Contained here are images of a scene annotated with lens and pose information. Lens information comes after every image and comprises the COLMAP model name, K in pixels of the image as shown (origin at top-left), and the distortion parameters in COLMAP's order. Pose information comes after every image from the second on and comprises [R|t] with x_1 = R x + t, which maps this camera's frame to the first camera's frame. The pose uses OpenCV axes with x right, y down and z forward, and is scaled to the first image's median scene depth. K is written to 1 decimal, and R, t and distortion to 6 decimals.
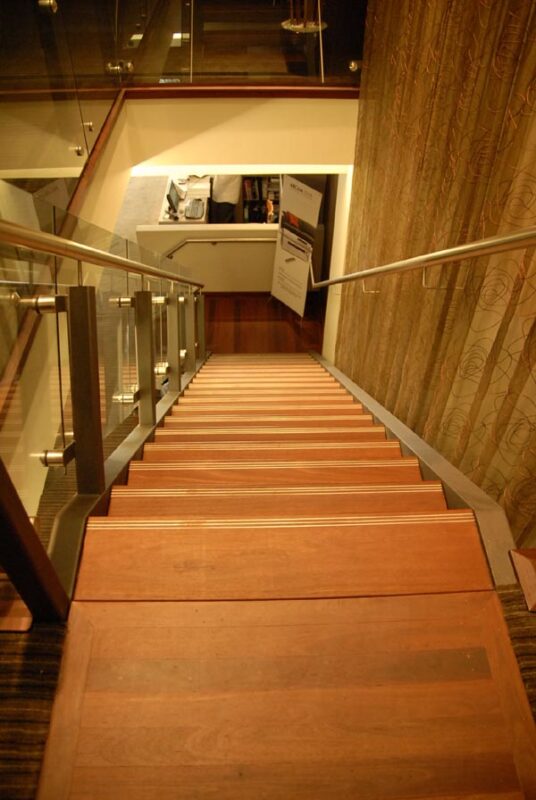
lens RADIAL K [[631.1, 0, 264.3], [0, 631.1, 399.9], [0, 0, 1]] dist [-0.140263, 0.088326]
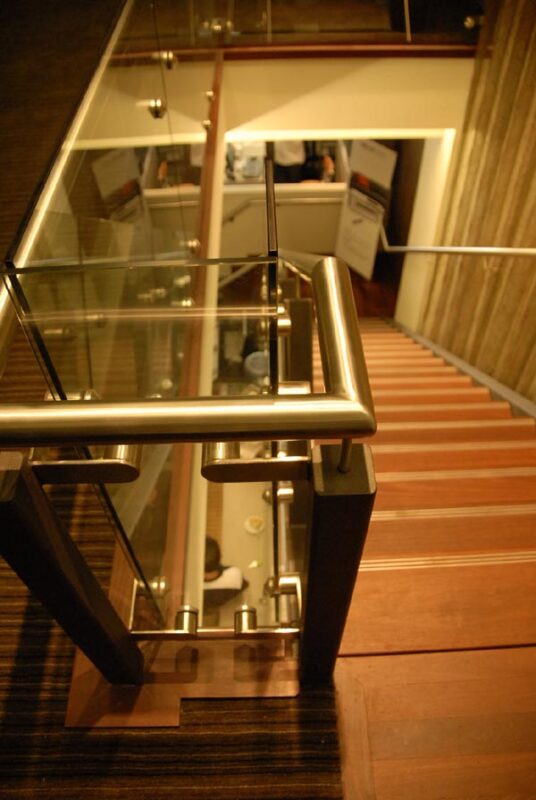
lens RADIAL K [[631.1, 0, 275.7], [0, 631.1, 396.5], [0, 0, 1]] dist [-0.140263, 0.088326]
pose [[0.999773, -0.019652, -0.008262, -0.149622], [0.020221, 0.996937, 0.075555, -0.053491], [0.006752, -0.075704, 0.997107, 0.039881]]
